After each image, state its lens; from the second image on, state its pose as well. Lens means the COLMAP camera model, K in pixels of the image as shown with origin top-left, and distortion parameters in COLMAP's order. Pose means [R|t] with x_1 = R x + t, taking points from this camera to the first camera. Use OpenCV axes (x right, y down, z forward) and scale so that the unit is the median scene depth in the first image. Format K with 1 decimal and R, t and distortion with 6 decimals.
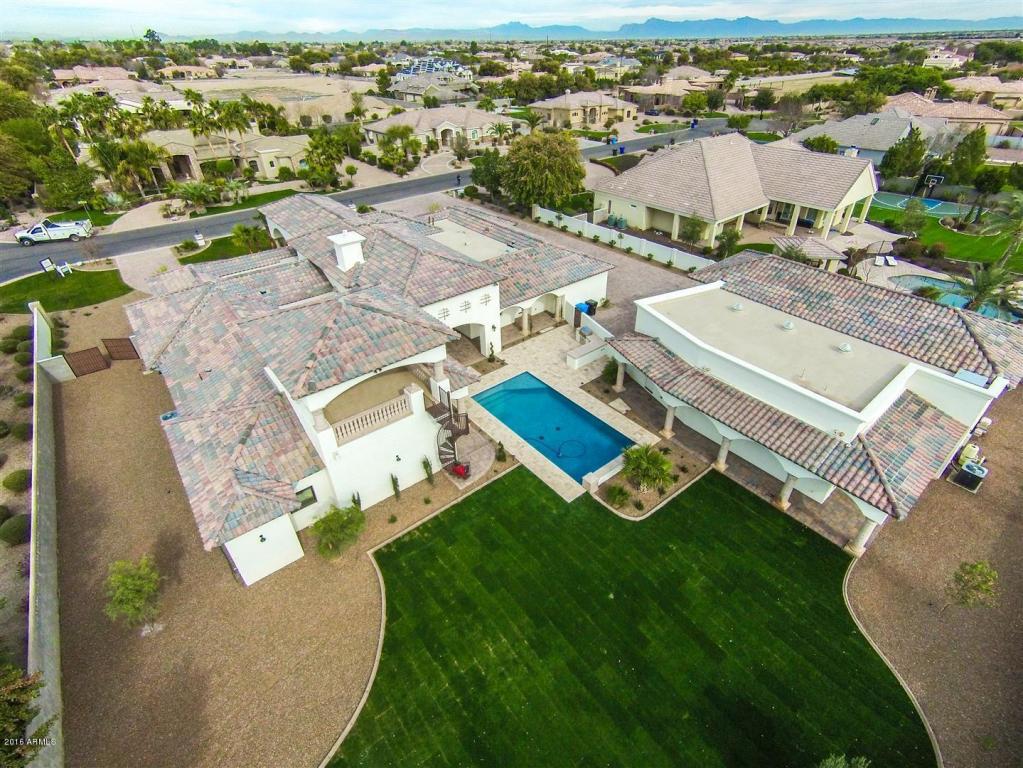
lens RADIAL K [[493.4, 0, 524.2], [0, 493.4, 381.1], [0, 0, 1]] dist [-0.026592, 0.018010]
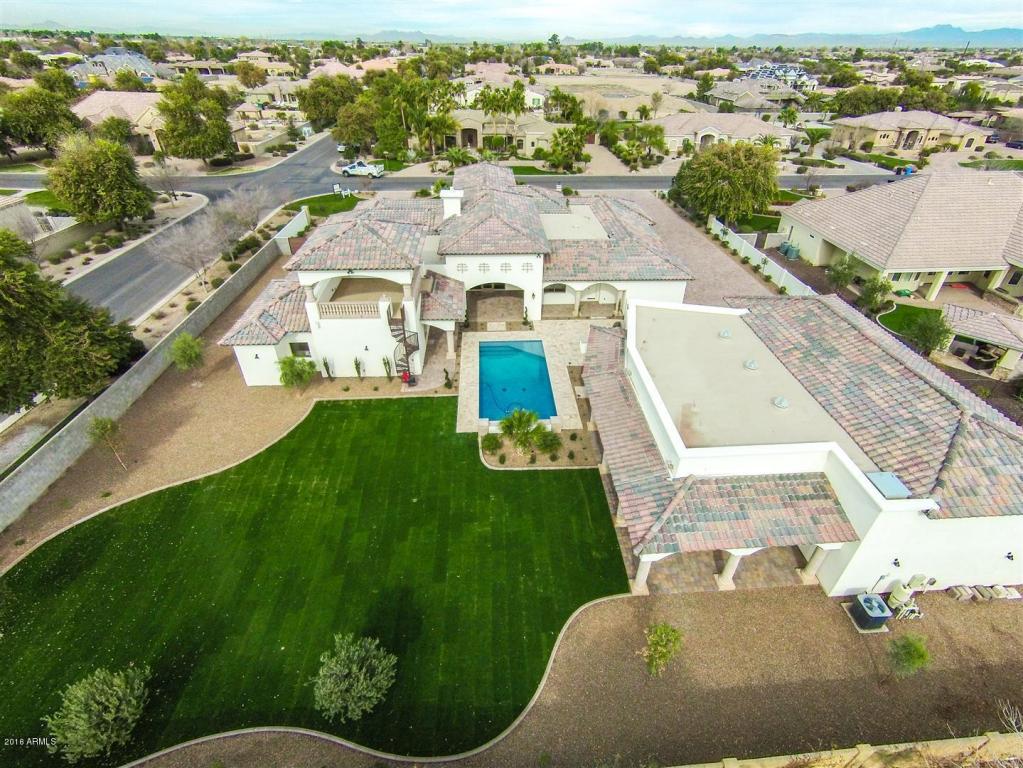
lens RADIAL K [[493.4, 0, 525.7], [0, 493.4, 381.0], [0, 0, 1]] dist [-0.026592, 0.018010]
pose [[0.814287, 0.344581, -0.467120, 0.624631], [-0.347542, 0.933972, 0.083127, -0.018113], [0.464921, 0.094655, 0.880278, 0.035598]]
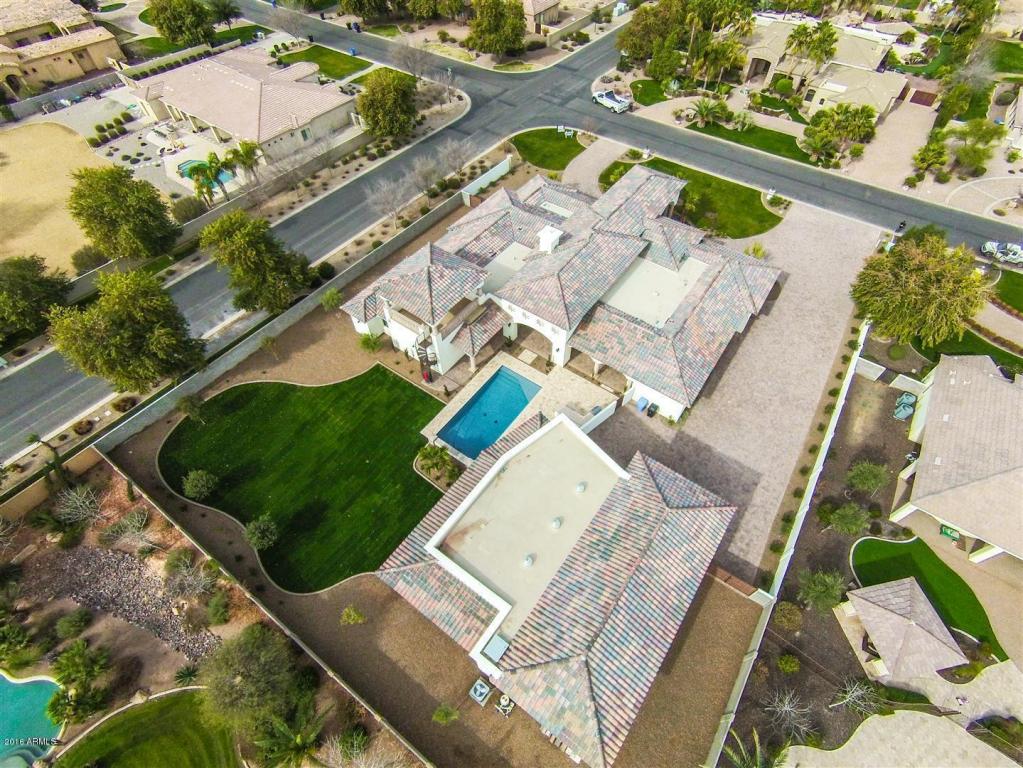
lens RADIAL K [[493.4, 0, 529.8], [0, 493.4, 381.2], [0, 0, 1]] dist [-0.026592, 0.018010]
pose [[0.262188, 0.769745, -0.582023, 0.941556], [-0.557871, 0.613028, 0.559442, -0.939606], [0.787424, 0.178015, 0.590147, 0.196257]]
